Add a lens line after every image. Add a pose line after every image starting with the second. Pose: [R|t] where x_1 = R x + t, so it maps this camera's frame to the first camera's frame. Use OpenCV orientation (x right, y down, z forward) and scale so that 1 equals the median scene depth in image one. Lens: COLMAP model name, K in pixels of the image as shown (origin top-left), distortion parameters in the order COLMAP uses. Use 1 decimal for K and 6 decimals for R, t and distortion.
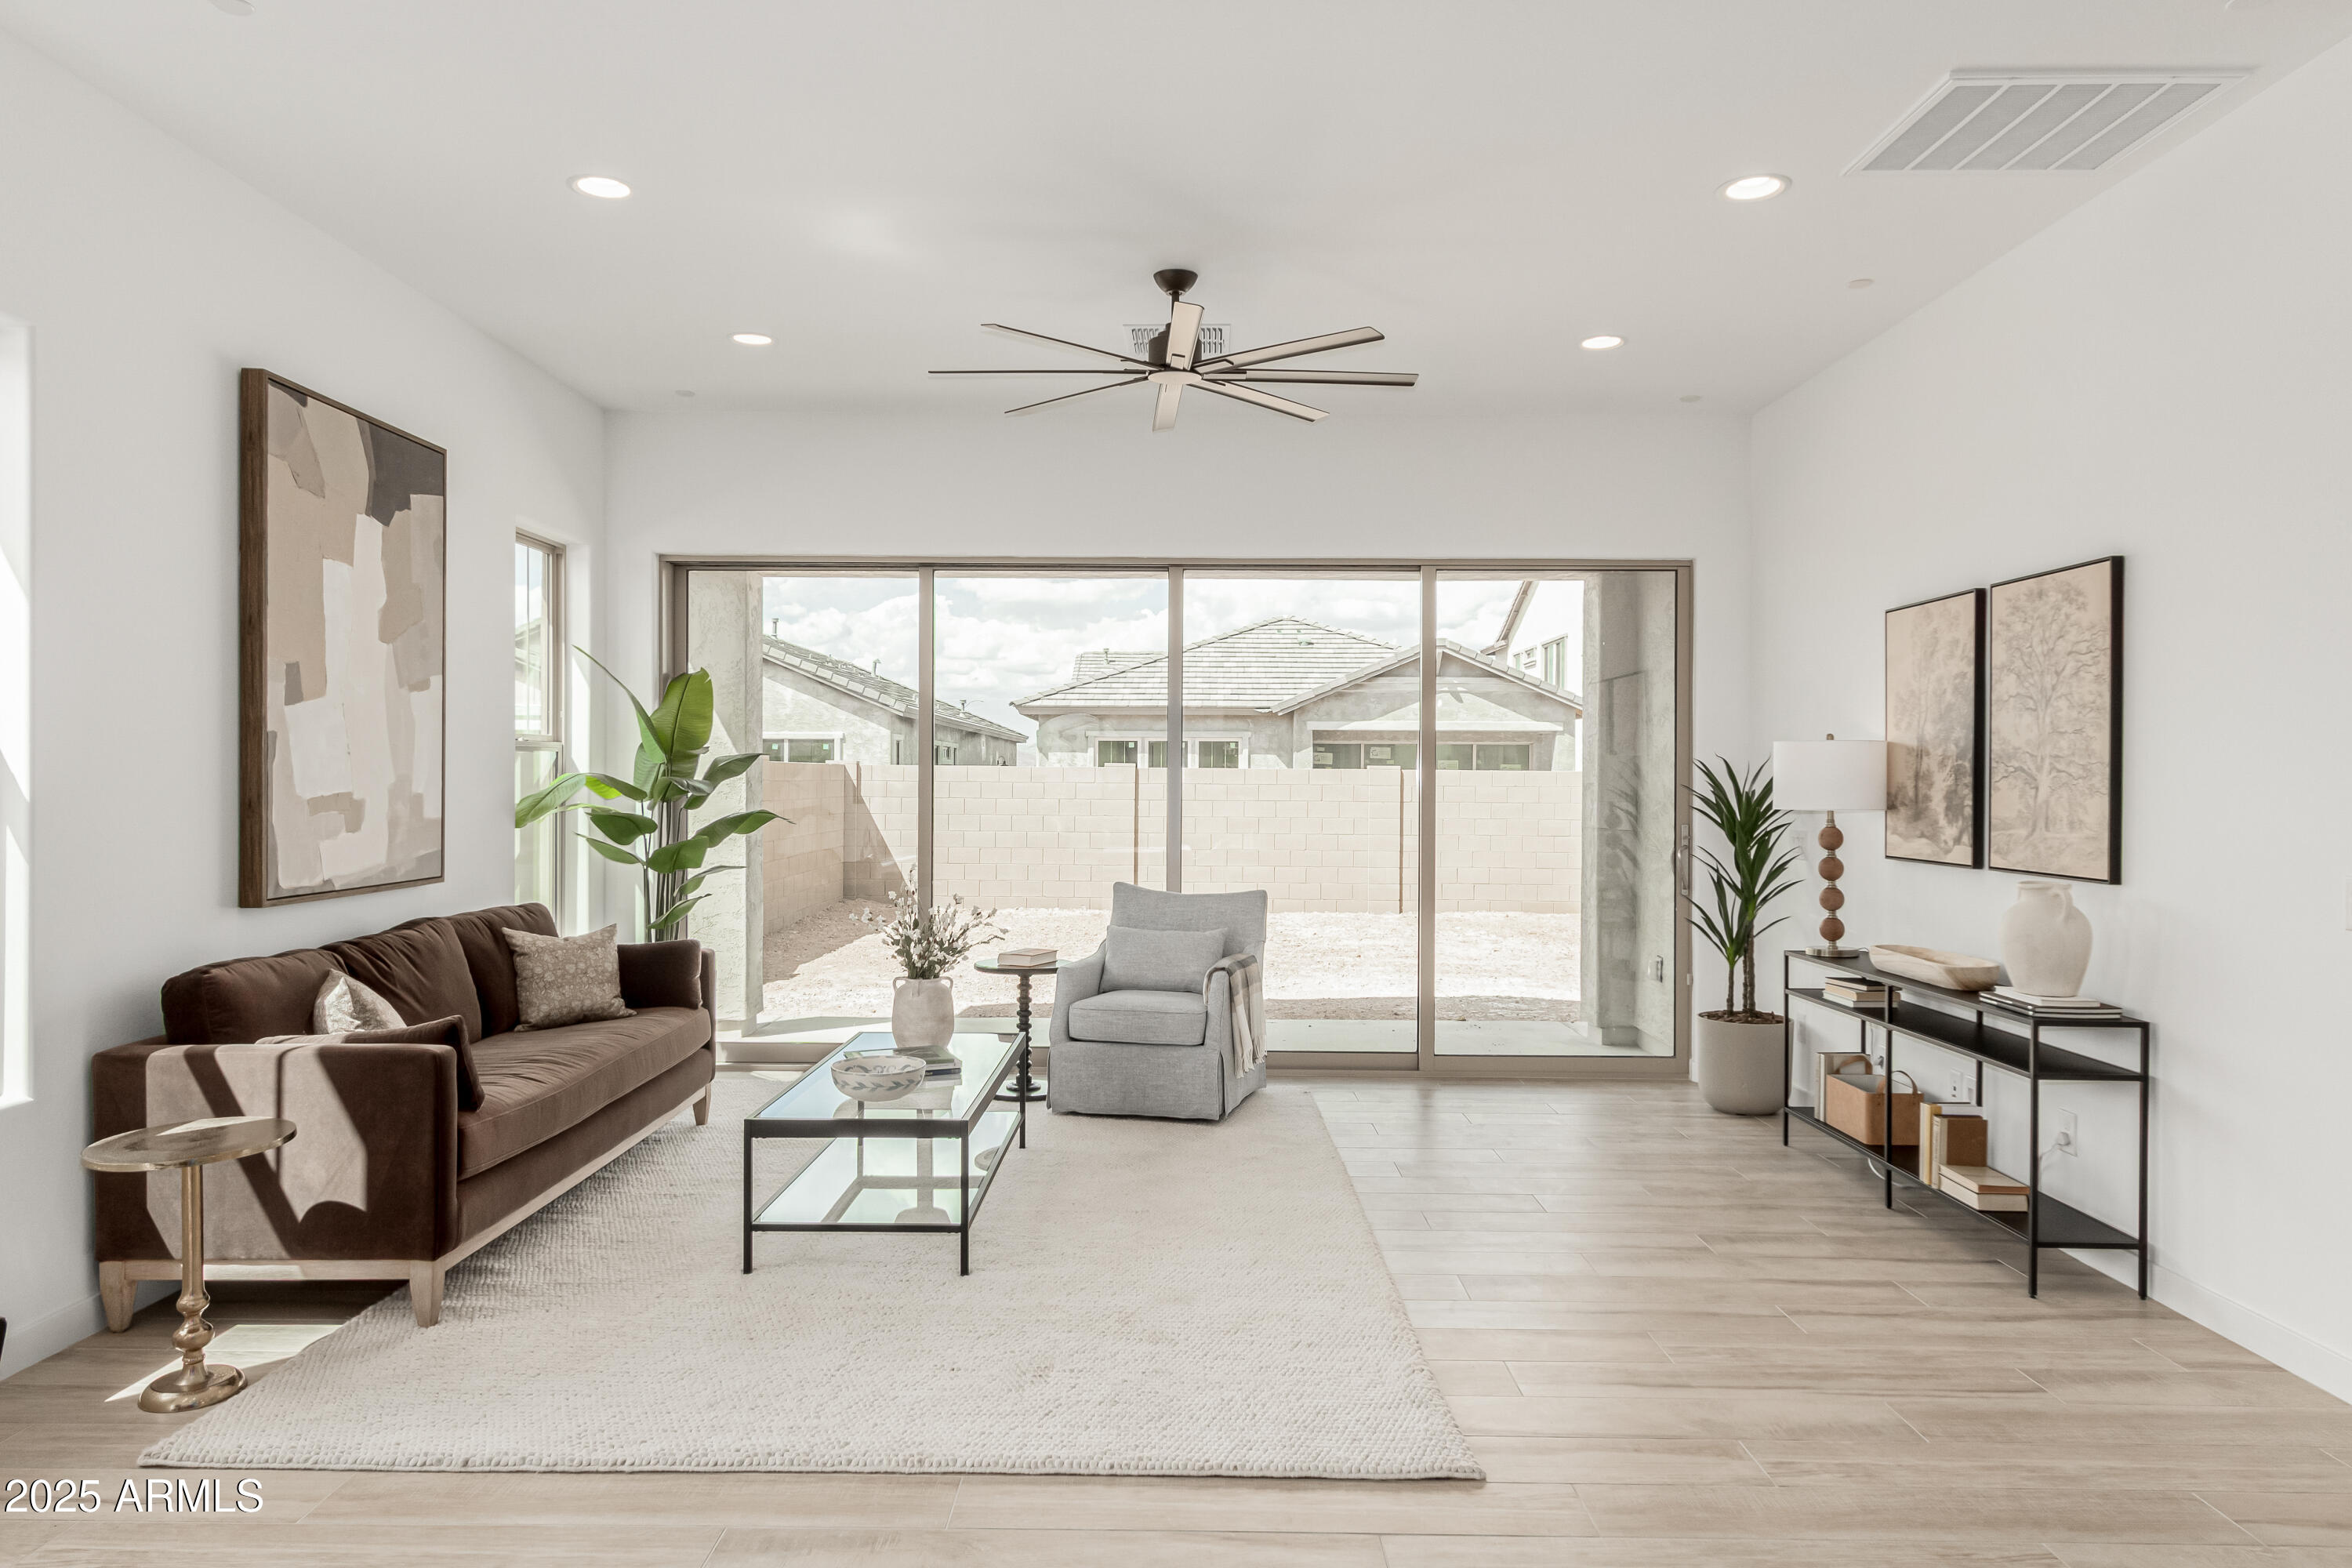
lens RADIAL K [[1456.8, 0, 1176.0], [0, 1456.8, 784.0], [0, 0, 1]] dist [0.007967, 0.001135]
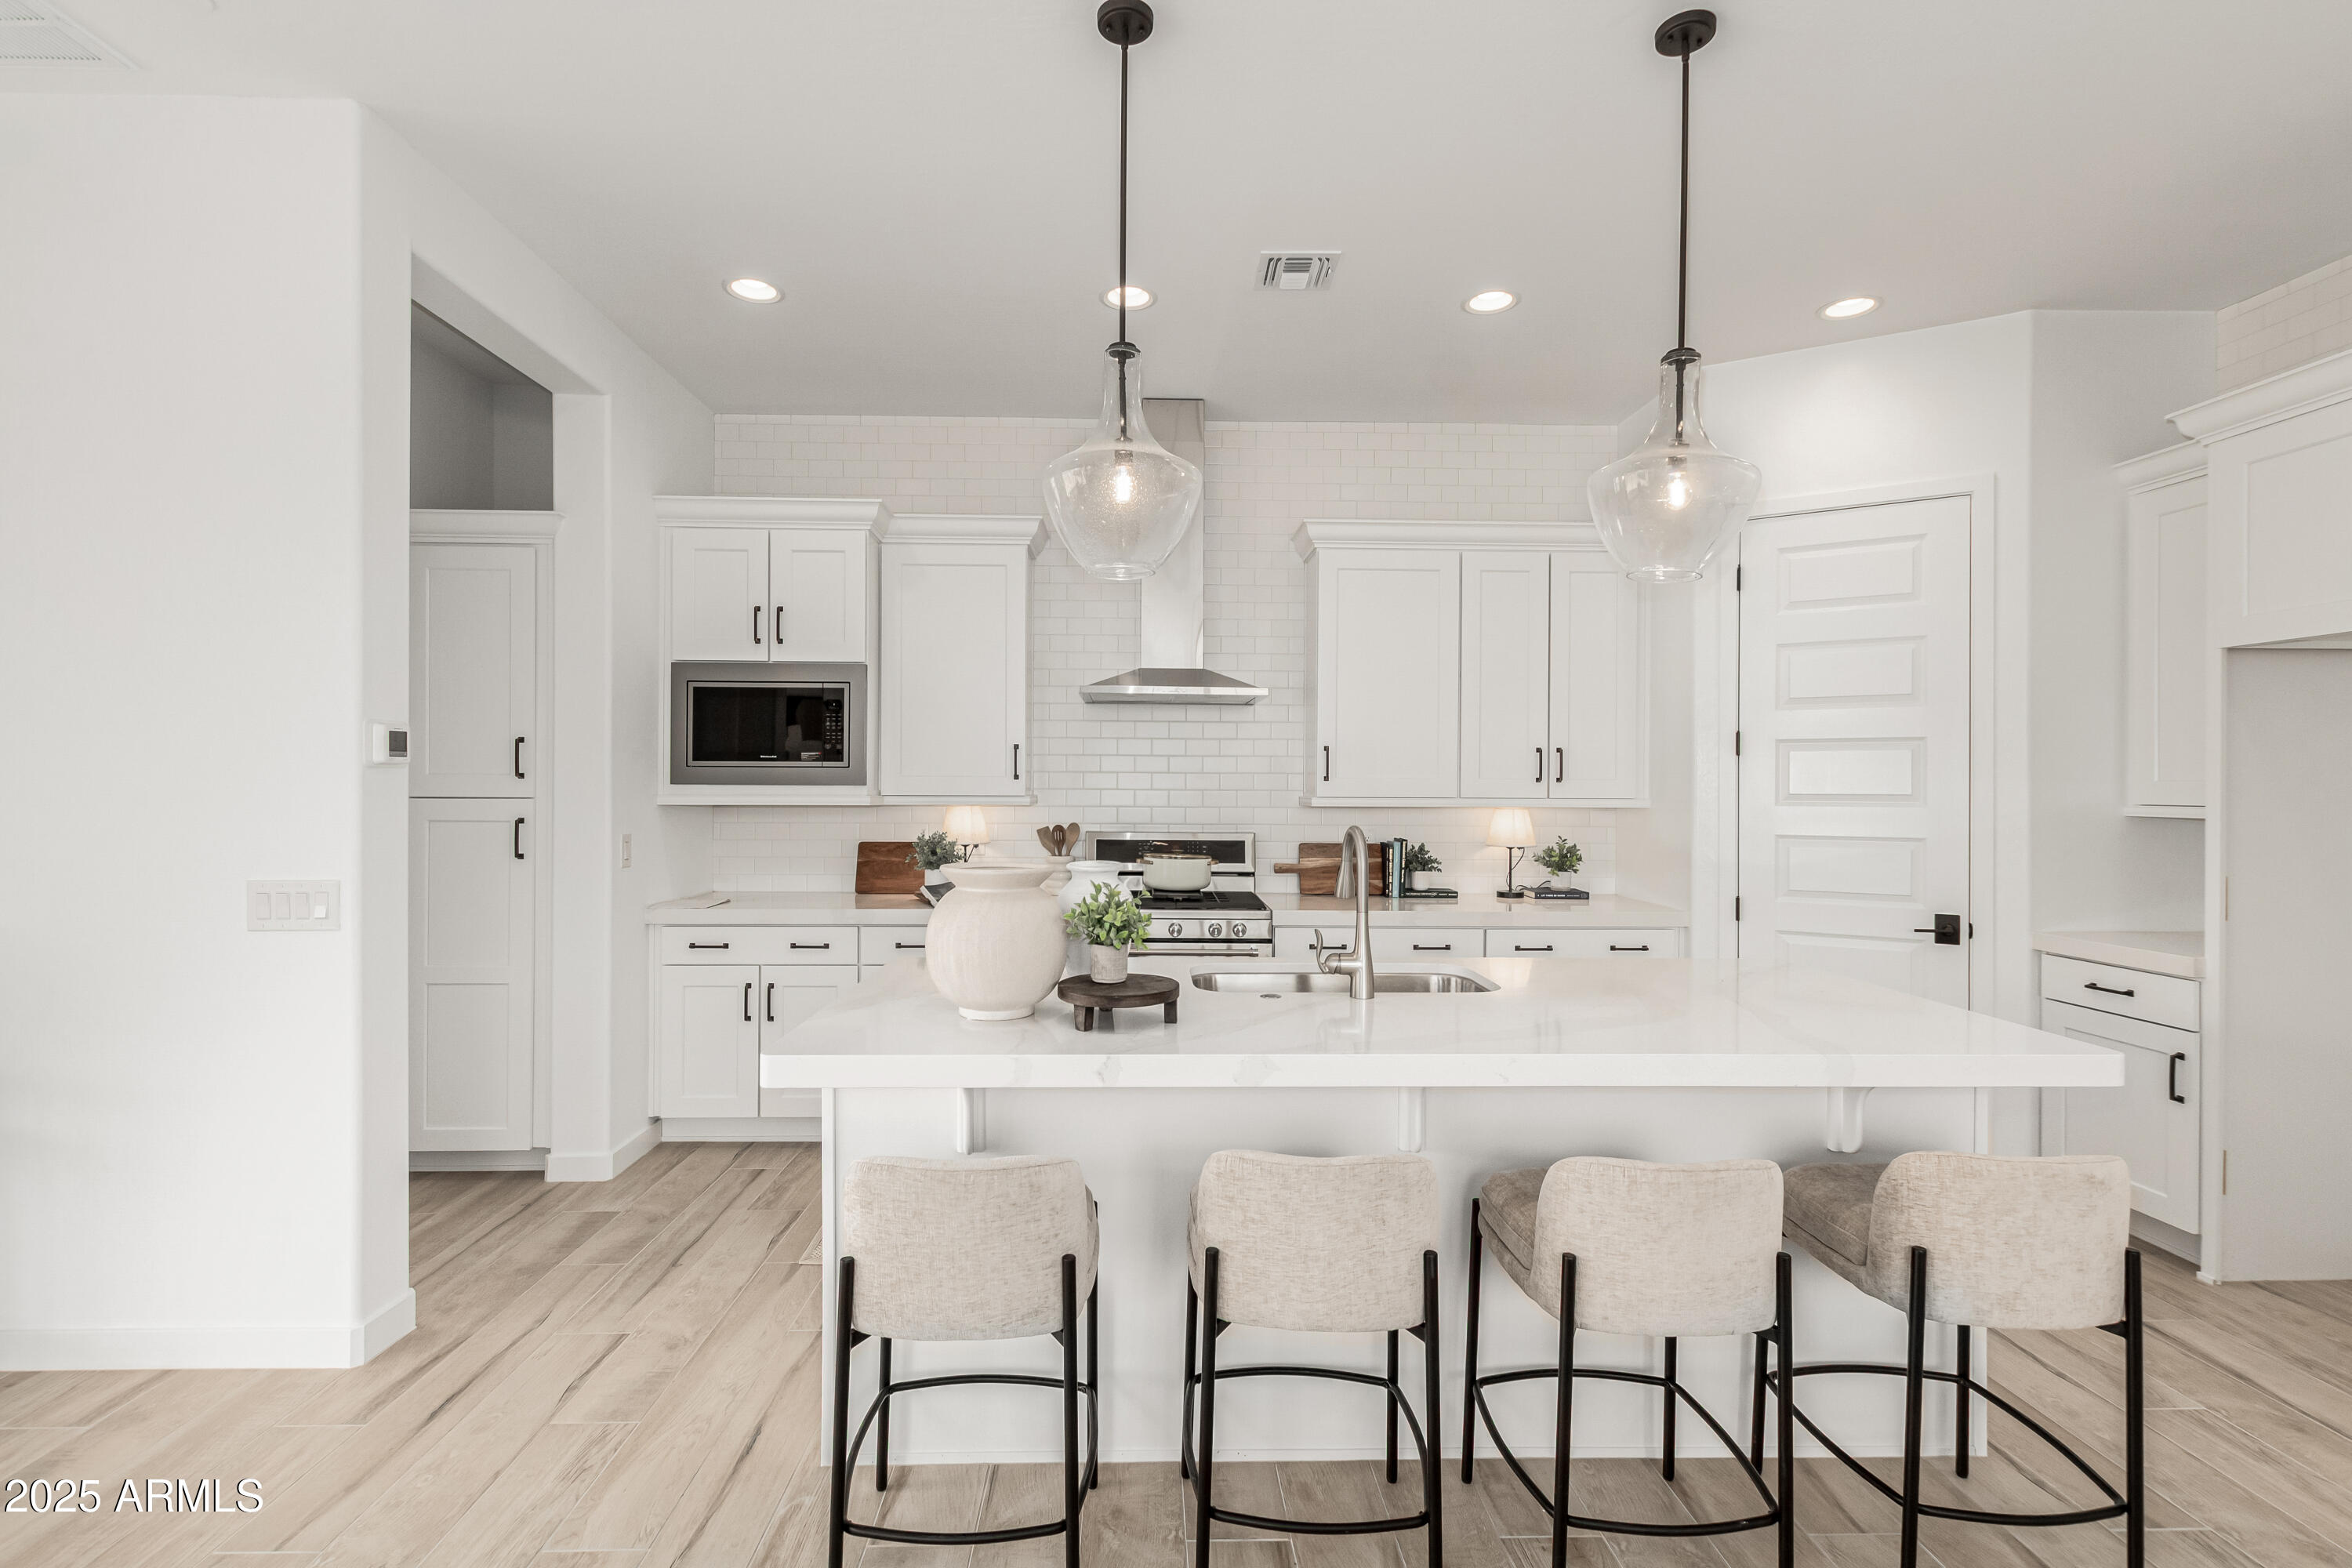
lens RADIAL K [[1082.0, 0, 1167.2], [0, 1082.0, 787.0], [0, 0, 1]] dist [0.014406, -0.007142]
pose [[-0.032800, -0.005968, 0.999444, -0.012689], [-0.001001, 0.999982, 0.005939, -0.006923], [-0.999461, -0.000806, -0.032805, 0.231342]]
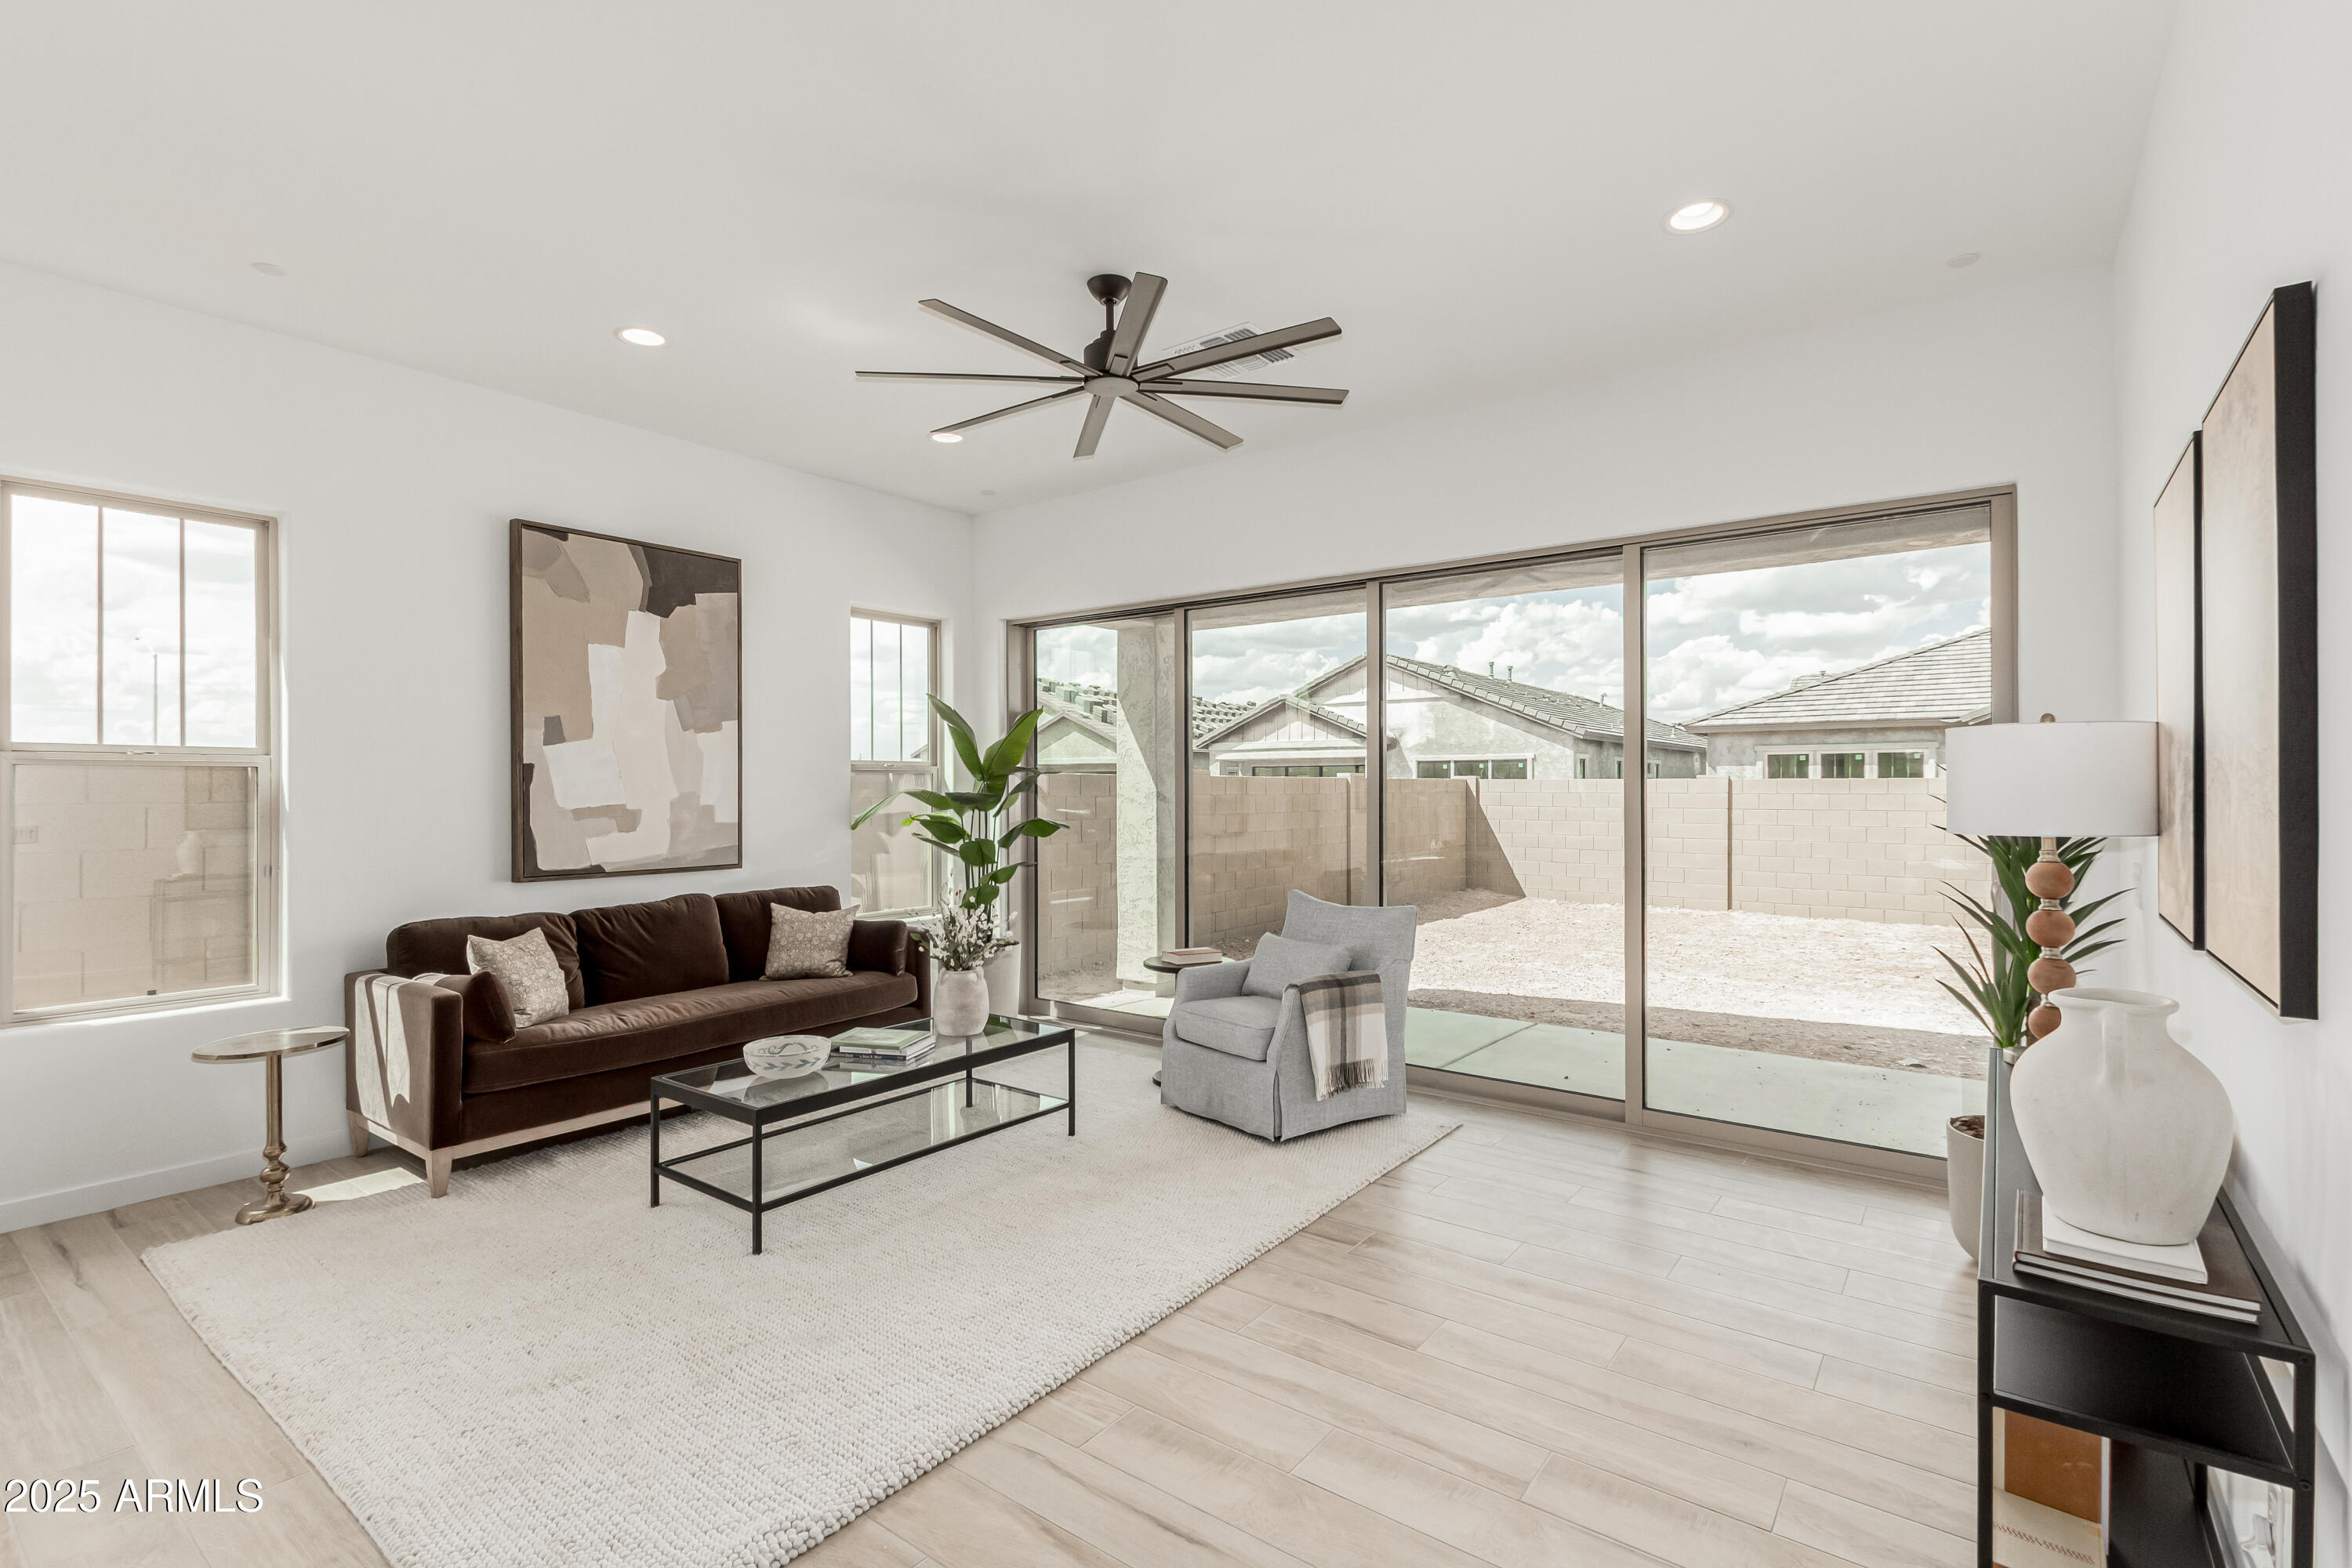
lens RADIAL K [[1082.0, 0, 1167.2], [0, 1082.0, 787.0], [0, 0, 1]] dist [0.014406, -0.007142]
pose [[0.798528, -0.007969, -0.601905, 0.446776], [0.003596, 0.999958, -0.008469, -0.000551], [0.601947, 0.004598, 0.798523, 0.413391]]
